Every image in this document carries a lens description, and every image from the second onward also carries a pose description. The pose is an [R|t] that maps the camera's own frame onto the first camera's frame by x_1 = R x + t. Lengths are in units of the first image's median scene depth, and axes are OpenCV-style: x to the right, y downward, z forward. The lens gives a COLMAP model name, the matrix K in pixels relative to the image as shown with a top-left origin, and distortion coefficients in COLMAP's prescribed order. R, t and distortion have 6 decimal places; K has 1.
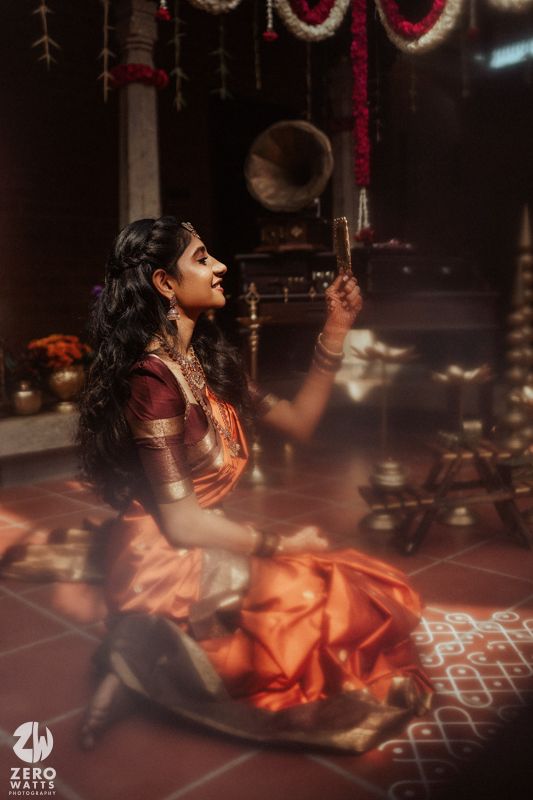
lens RADIAL K [[782.6, 0, 264.3], [0, 782.6, 389.6], [0, 0, 1]] dist [-0.171834, 0.269914]
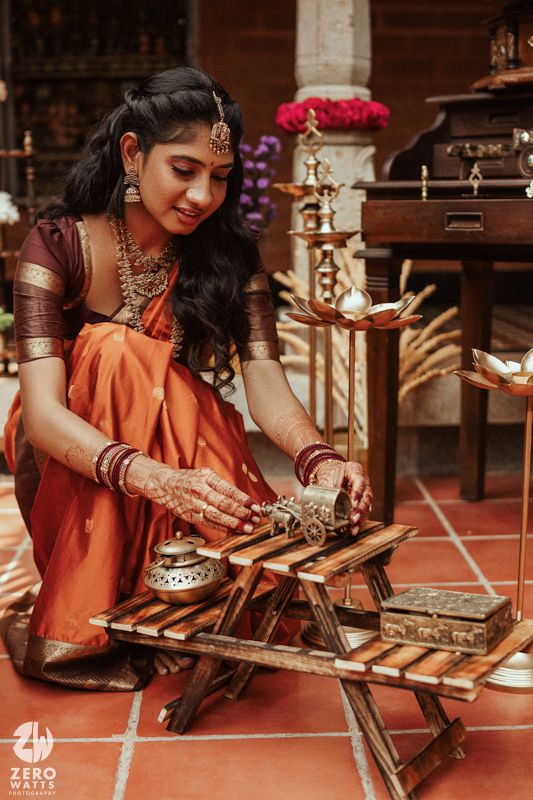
lens RADIAL K [[1189.1, 0, 266.5], [0, 1189.1, 400.0], [0, 0, 1]] dist [-0.144105, 0.024001]
pose [[0.740914, 0.119357, -0.660908, 0.417485], [-0.058386, 0.991802, 0.113661, -0.062118], [0.669057, -0.045625, 0.741809, 0.376086]]
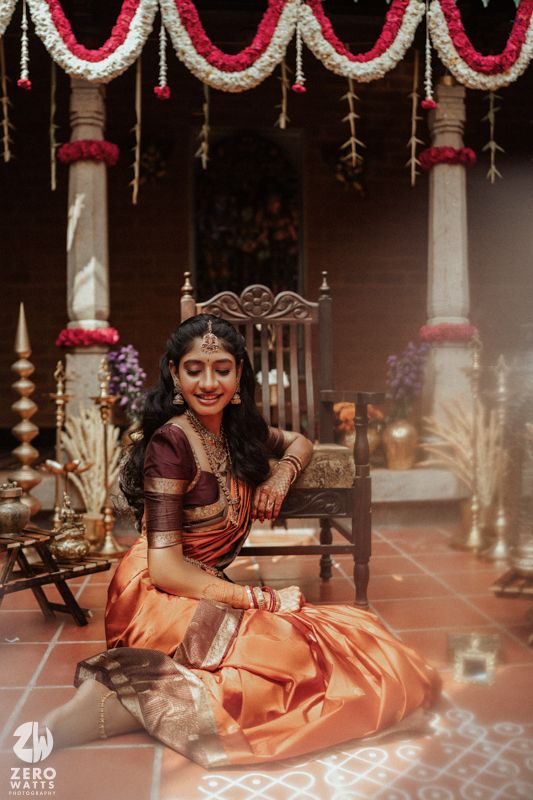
lens RADIAL K [[780.4, 0, 266.5], [0, 780.4, 400.0], [0, 0, 1]] dist [-0.178638, 0.258669]
pose [[0.790958, 0.027312, -0.611260, 0.312065], [-0.064696, 0.997136, -0.039162, -0.020348], [0.608440, 0.070522, 0.790460, 0.043872]]
